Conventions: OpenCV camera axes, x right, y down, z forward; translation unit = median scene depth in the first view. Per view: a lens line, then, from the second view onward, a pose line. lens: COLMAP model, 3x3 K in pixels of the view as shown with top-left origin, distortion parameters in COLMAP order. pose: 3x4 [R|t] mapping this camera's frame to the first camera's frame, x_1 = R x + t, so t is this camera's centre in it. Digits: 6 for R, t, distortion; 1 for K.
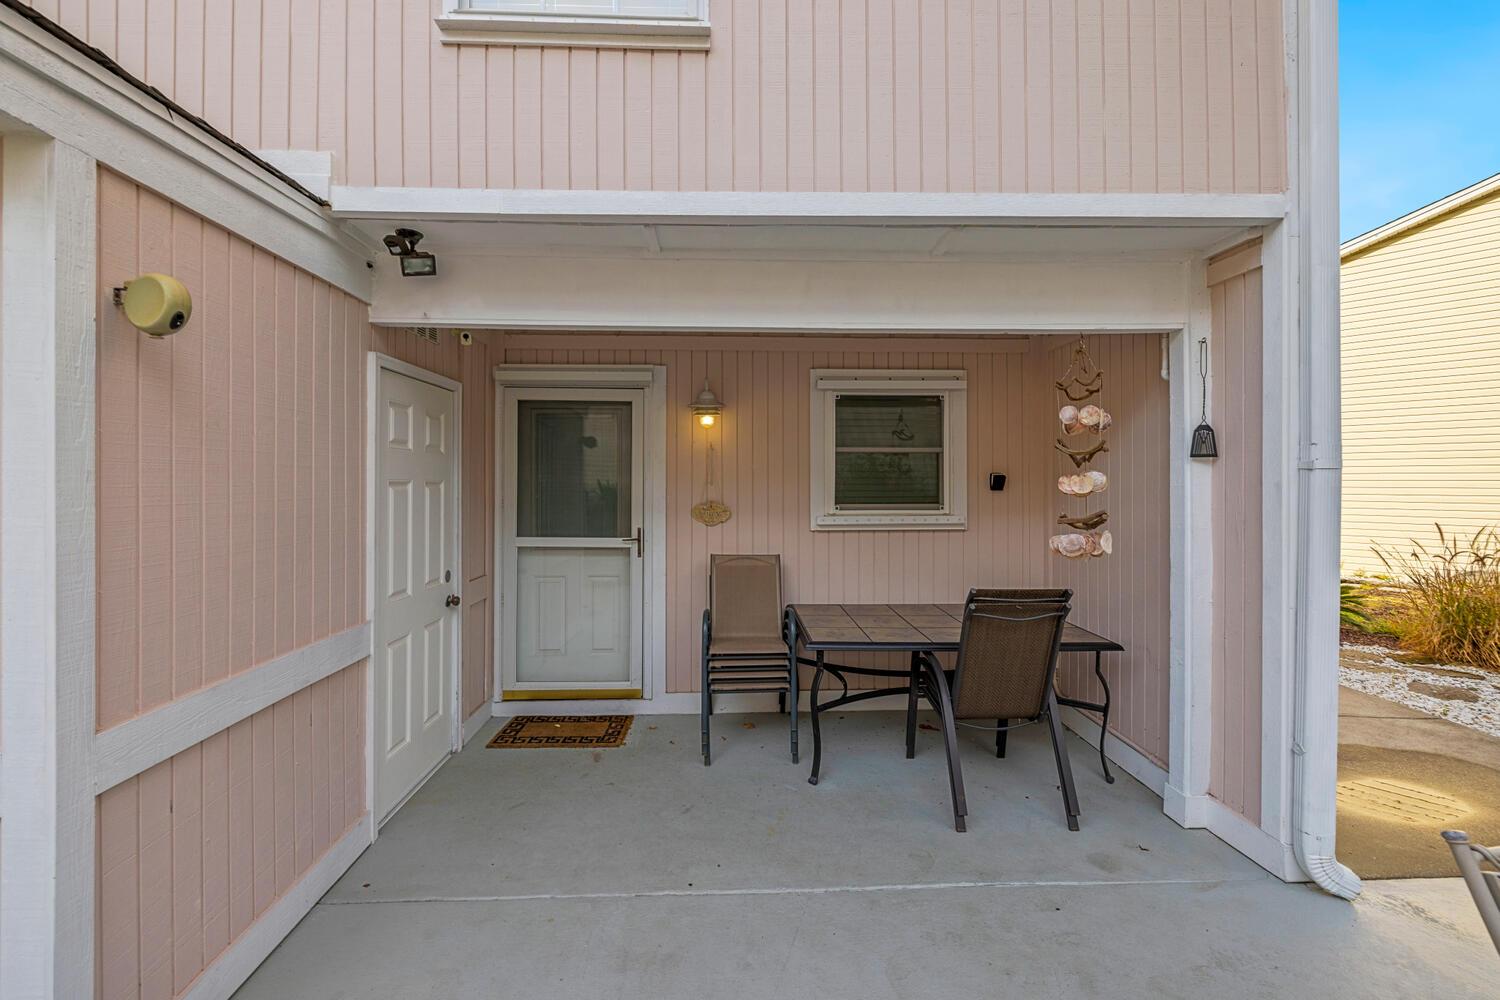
lens RADIAL K [[633.0, 0, 744.3], [0, 633.0, 478.2], [0, 0, 1]] dist [0.000242, -0.000135]
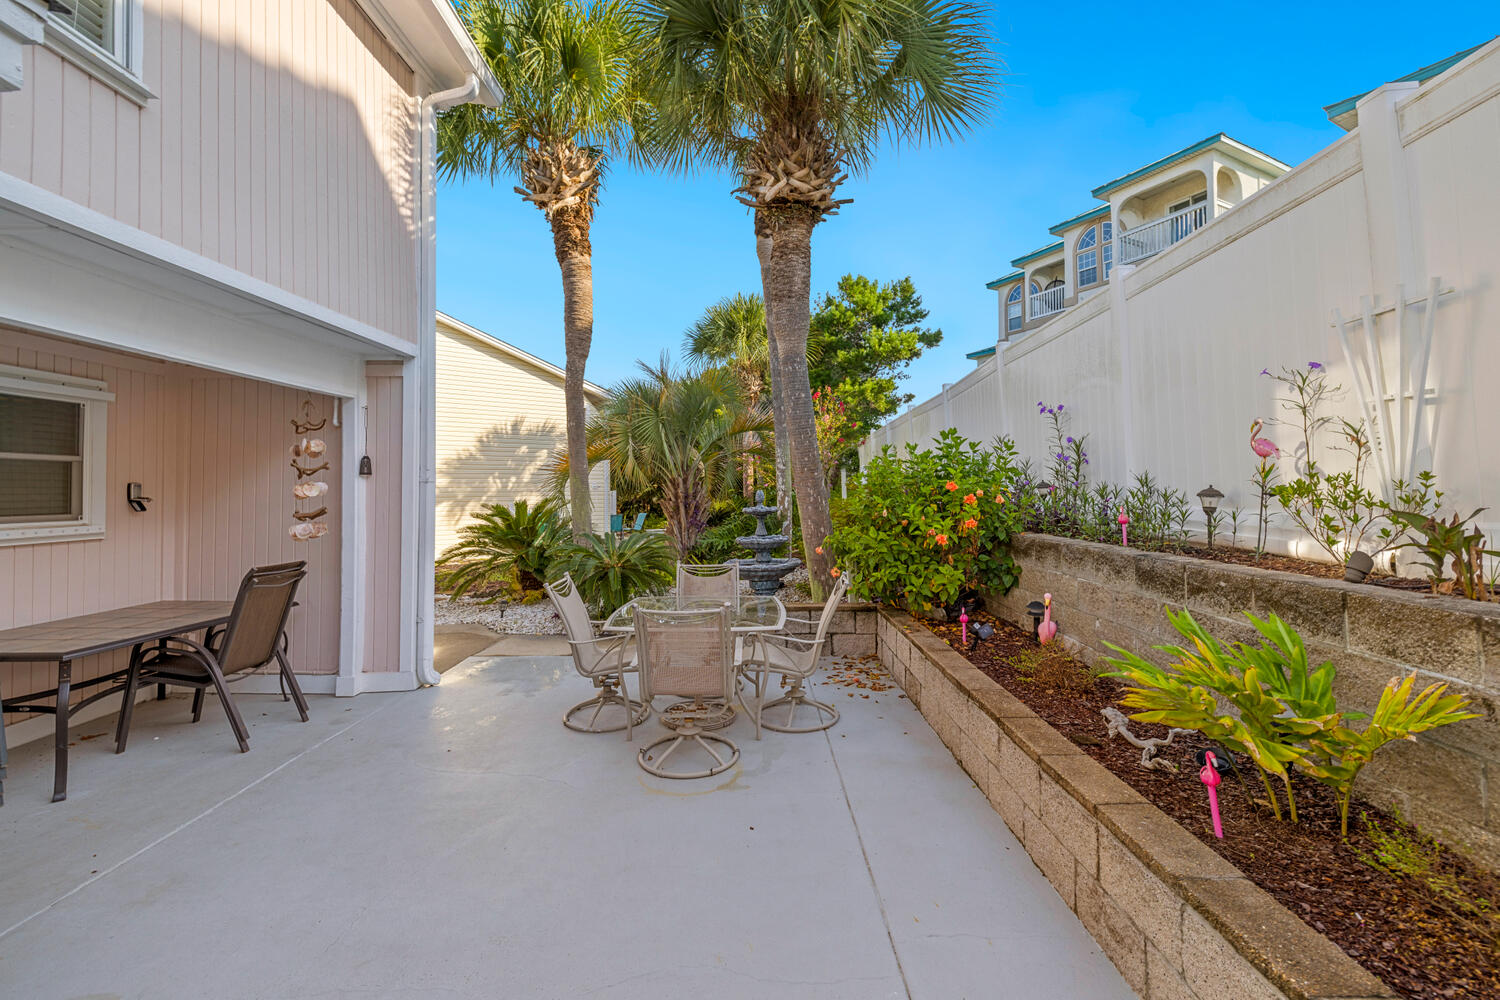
lens RADIAL K [[633.0, 0, 744.3], [0, 633.0, 478.2], [0, 0, 1]] dist [0.000242, -0.000135]
pose [[0.040753, 0.019280, 0.998983, -0.939776], [0.007749, 0.999778, -0.019611, 0.018124], [-0.999139, 0.008540, 0.040595, -0.101170]]
